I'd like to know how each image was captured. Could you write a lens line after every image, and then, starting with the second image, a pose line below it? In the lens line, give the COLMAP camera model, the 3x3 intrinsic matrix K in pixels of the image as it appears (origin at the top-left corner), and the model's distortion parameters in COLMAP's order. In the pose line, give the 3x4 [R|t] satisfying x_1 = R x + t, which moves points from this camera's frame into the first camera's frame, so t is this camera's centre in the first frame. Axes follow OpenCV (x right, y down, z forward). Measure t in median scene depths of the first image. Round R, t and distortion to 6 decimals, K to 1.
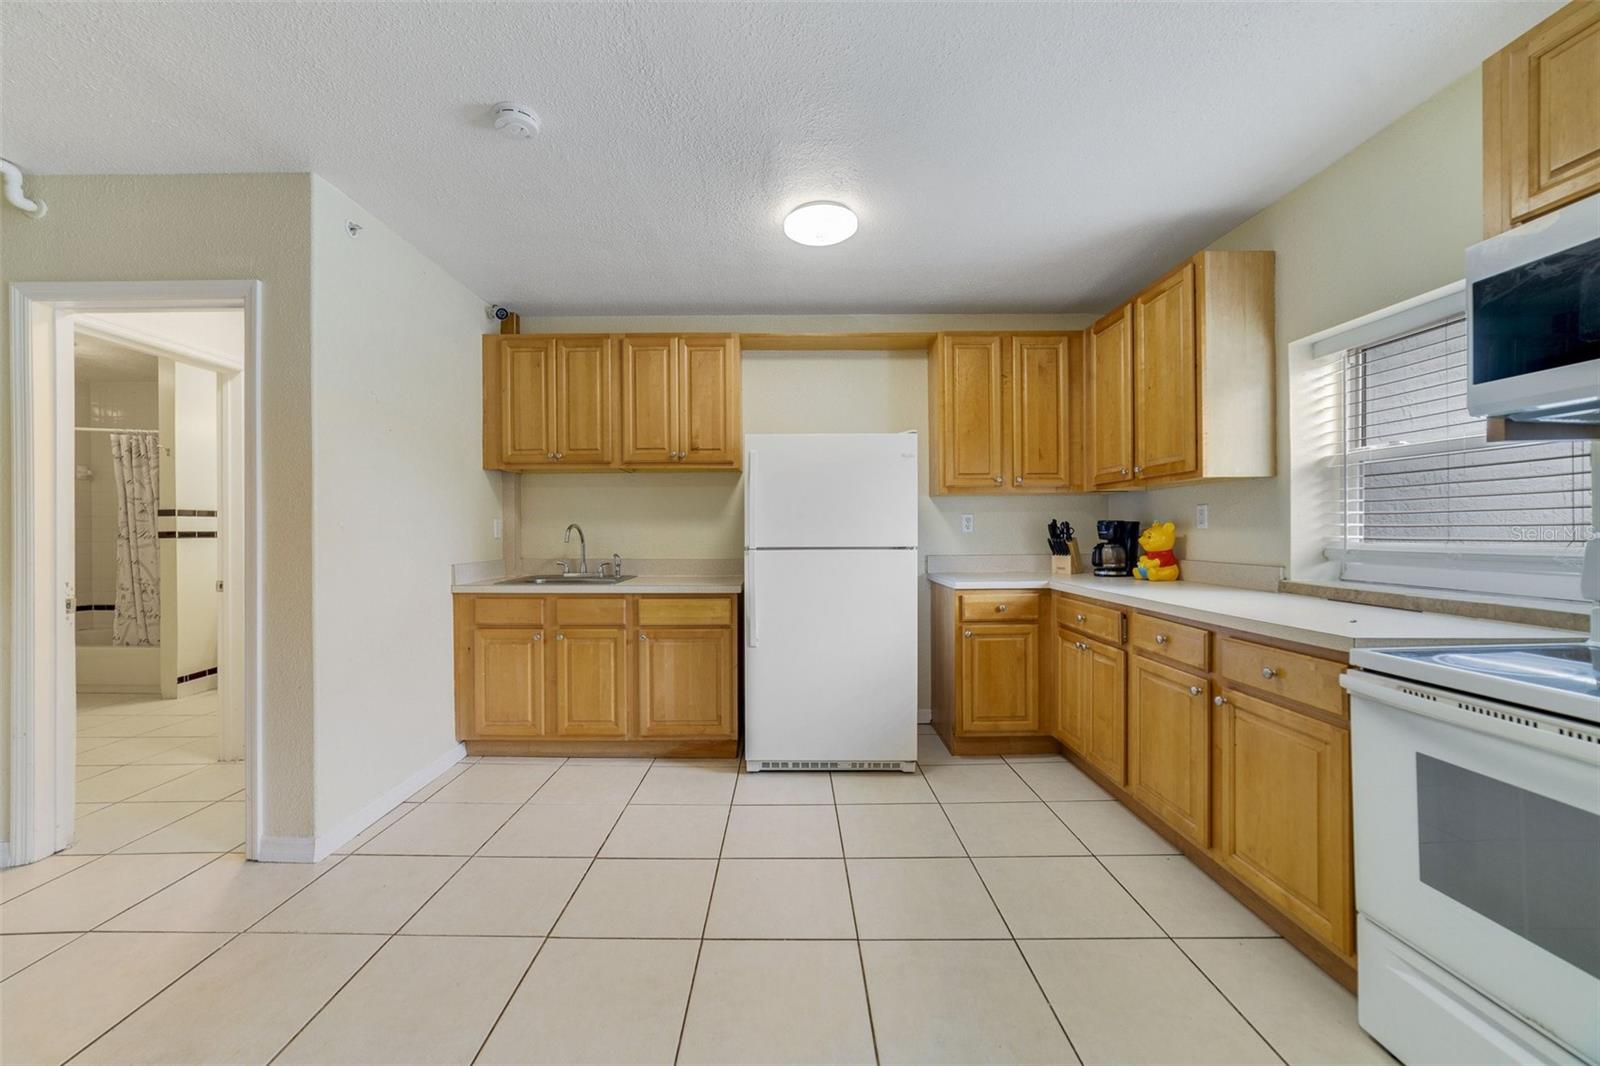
lens RADIAL K [[628.5, 0, 787.8], [0, 628.5, 532.5], [0, 0, 1]] dist [-0.000244, 0.000069]
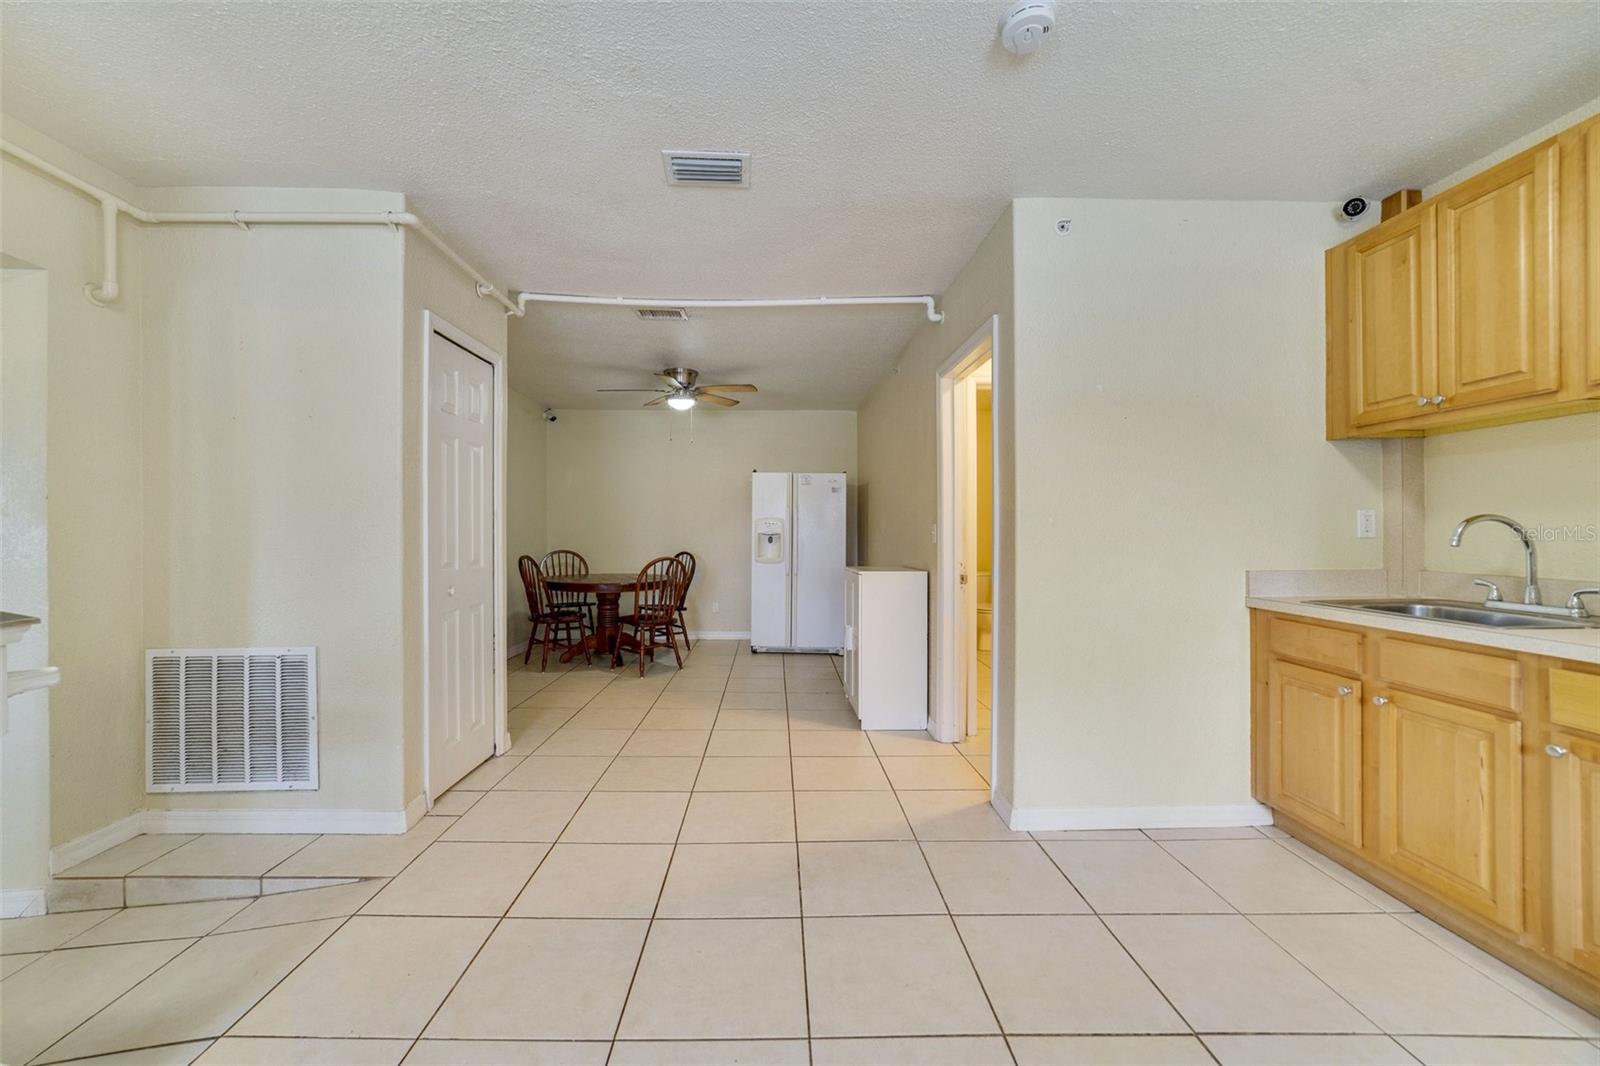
lens RADIAL K [[628.5, 0, 792.1], [0, 628.5, 537.2], [0, 0, 1]] dist [-0.000244, 0.000069]
pose [[0.031020, 0.012150, -0.999445, 0.225777], [-0.000931, 0.999926, 0.012127, 0.000583], [0.999518, 0.000554, 0.031029, 0.405456]]
